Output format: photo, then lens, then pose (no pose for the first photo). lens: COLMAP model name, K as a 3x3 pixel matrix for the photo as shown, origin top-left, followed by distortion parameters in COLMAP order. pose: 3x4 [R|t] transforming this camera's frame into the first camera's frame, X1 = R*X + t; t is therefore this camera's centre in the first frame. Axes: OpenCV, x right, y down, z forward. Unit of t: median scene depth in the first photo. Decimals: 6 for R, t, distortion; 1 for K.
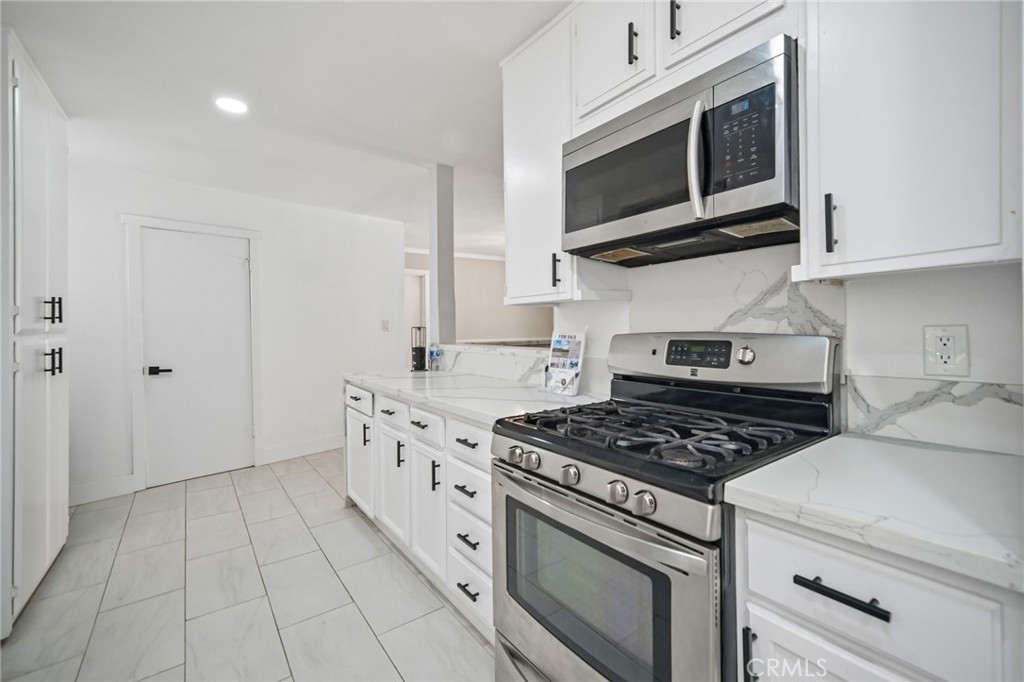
lens RADIAL K [[425.3, 0, 500.1], [0, 425.3, 337.2], [0, 0, 1]] dist [0.001865, 0.000946]
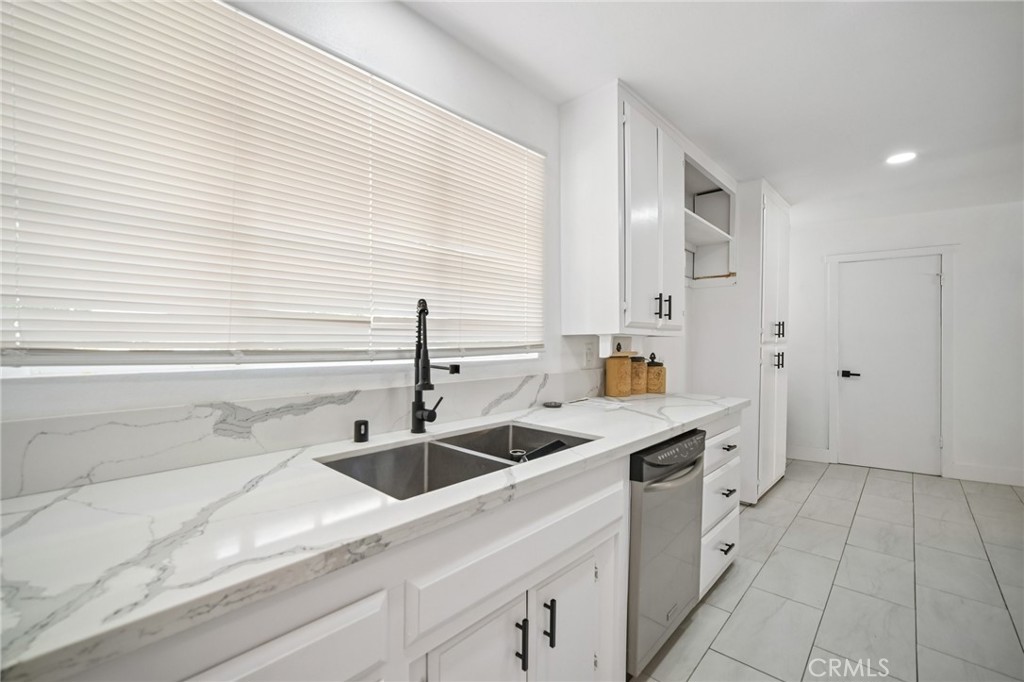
lens RADIAL K [[425.3, 0, 500.1], [0, 425.3, 337.2], [0, 0, 1]] dist [0.001865, 0.000946]
pose [[0.169492, 0.001073, -0.985531, 0.406349], [-0.024431, 0.999697, -0.003113, -0.001320], [0.985229, 0.024605, 0.169467, -0.356522]]
